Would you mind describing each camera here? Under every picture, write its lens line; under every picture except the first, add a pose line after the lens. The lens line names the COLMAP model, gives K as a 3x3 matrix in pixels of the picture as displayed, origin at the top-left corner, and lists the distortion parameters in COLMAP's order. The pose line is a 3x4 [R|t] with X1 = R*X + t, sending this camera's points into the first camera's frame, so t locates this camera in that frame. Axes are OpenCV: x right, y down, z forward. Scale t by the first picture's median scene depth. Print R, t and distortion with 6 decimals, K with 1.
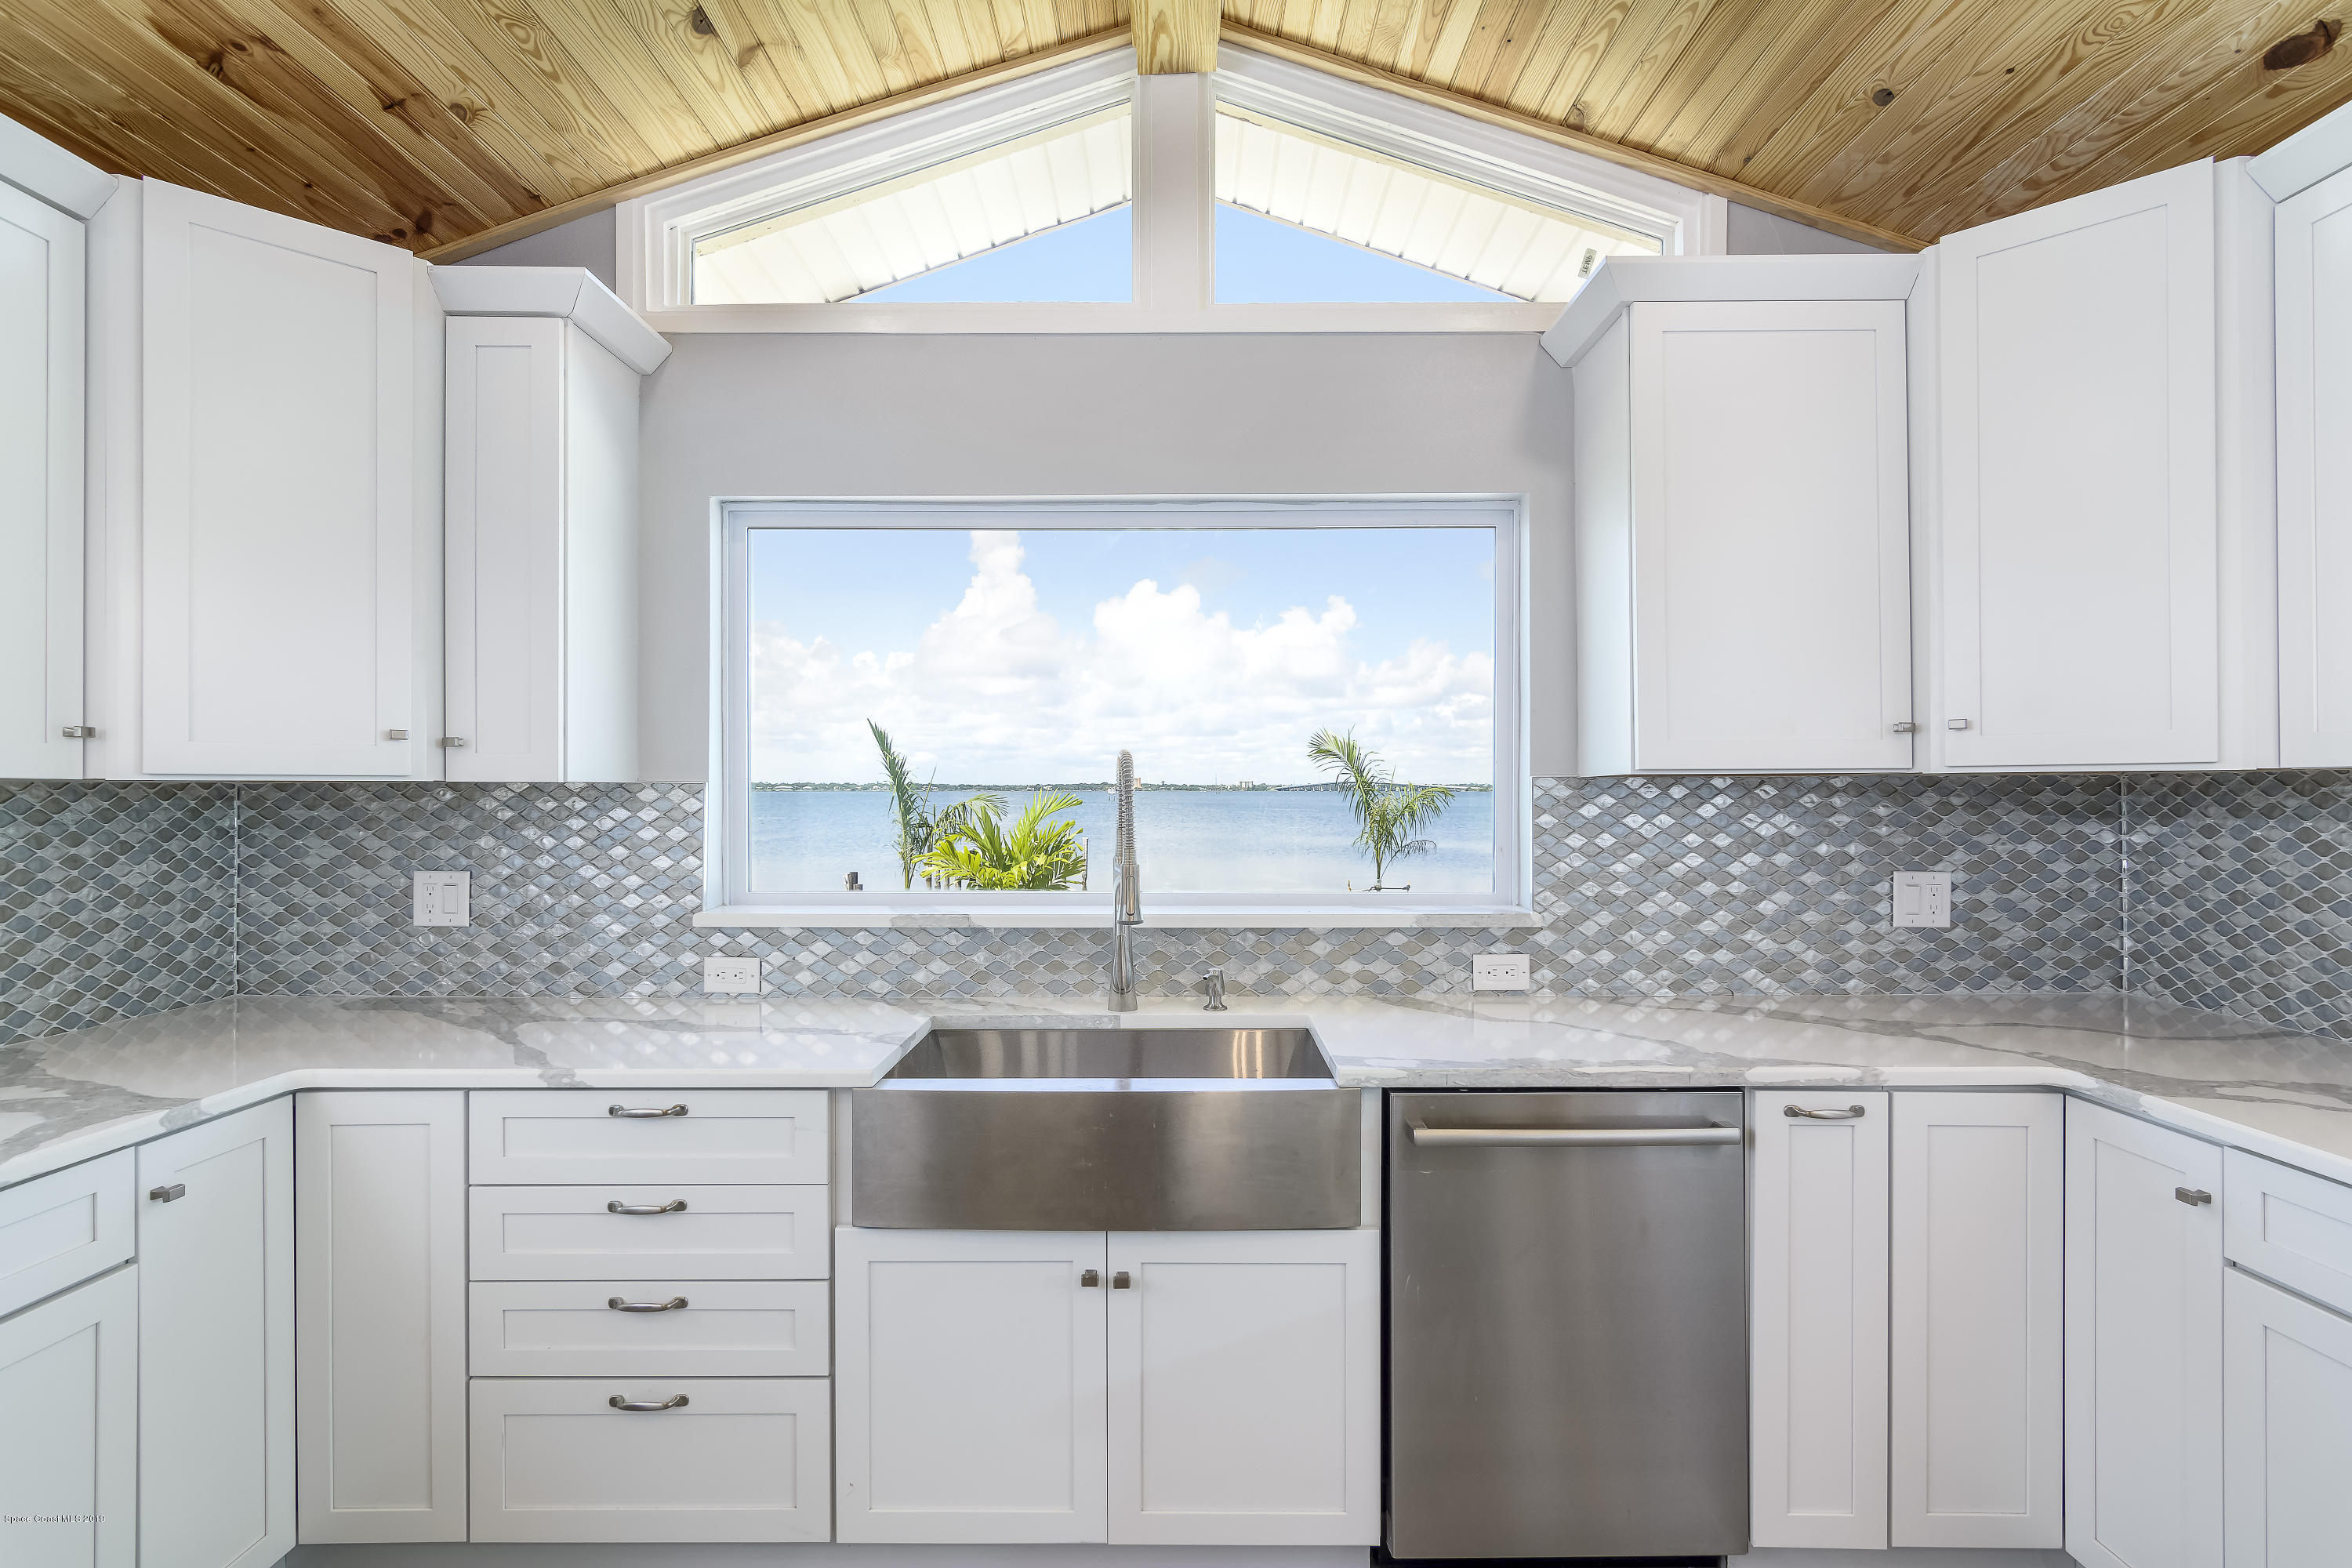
lens RADIAL K [[1126.8, 0, 1169.5], [0, 1126.8, 785.3], [0, 0, 1]] dist [-0.000483, 0.001326]
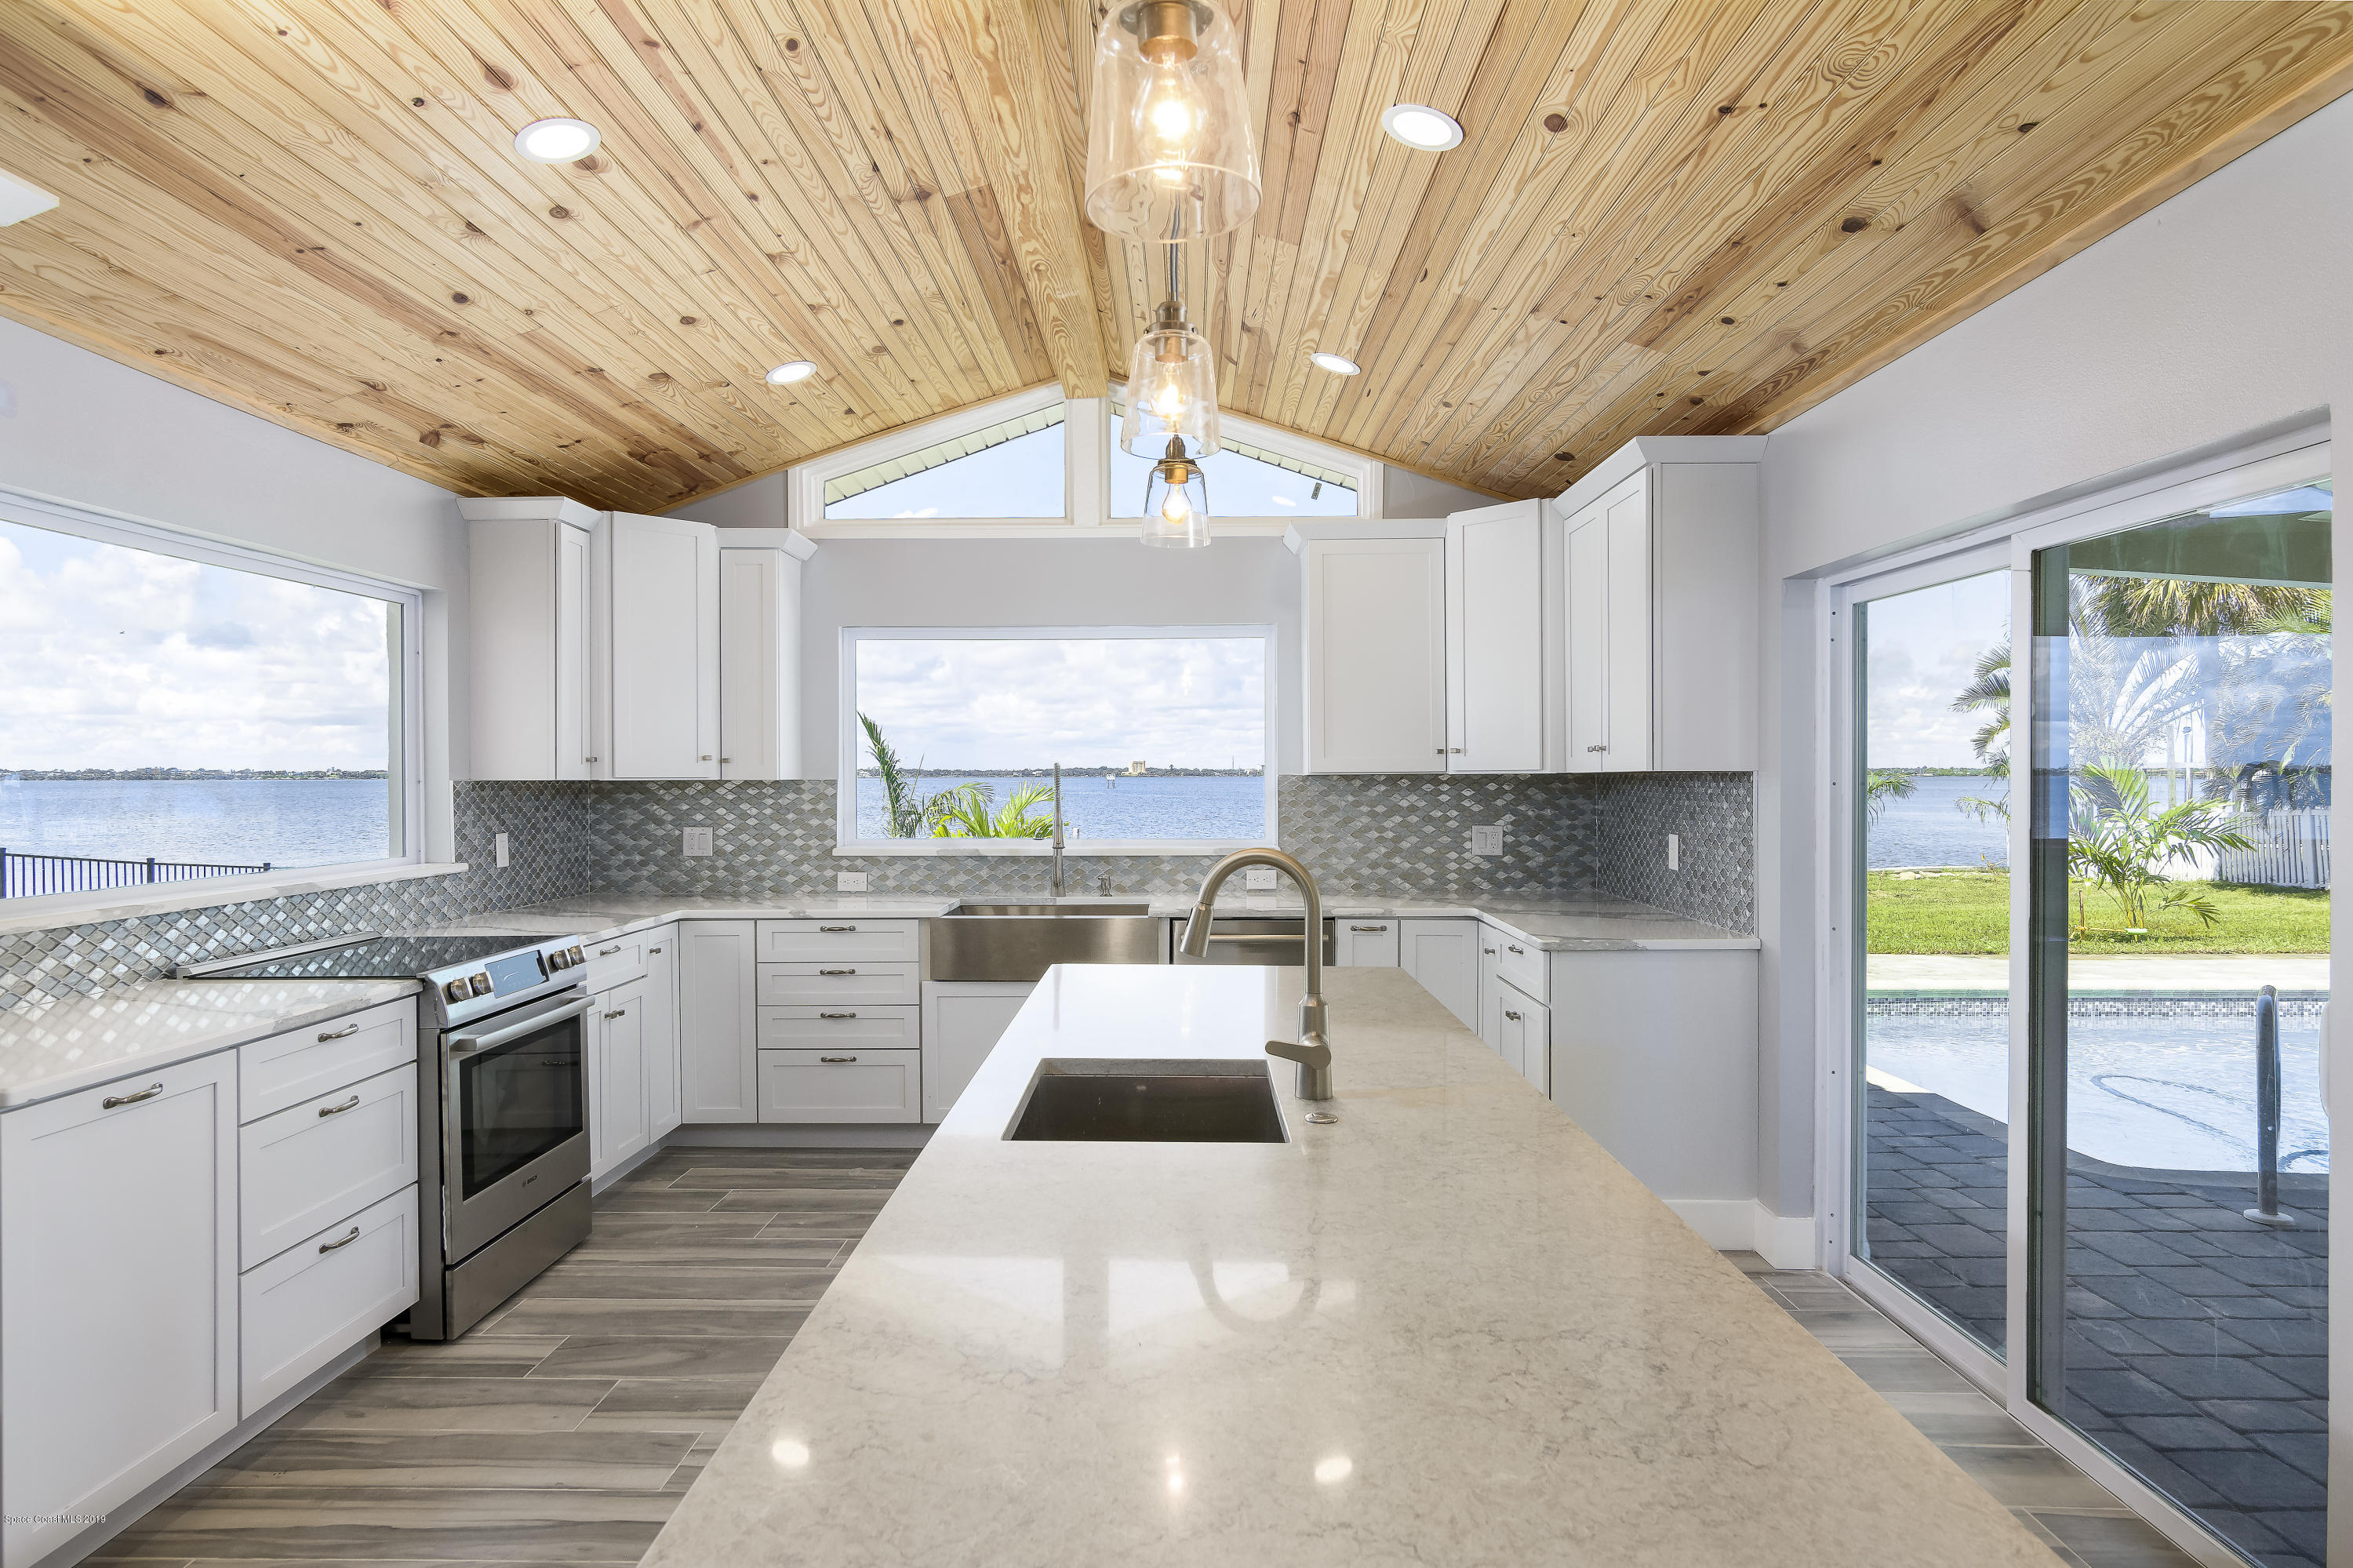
lens RADIAL K [[1307.0, 0, 1152.2], [0, 1307.0, 788.0], [0, 0, 1]] dist [-0.011966, -0.000474]
pose [[0.999778, -0.002523, -0.020900, 0.157965], [0.002815, 0.999899, 0.013951, -0.016940], [0.020863, -0.014007, 0.999684, -1.165770]]
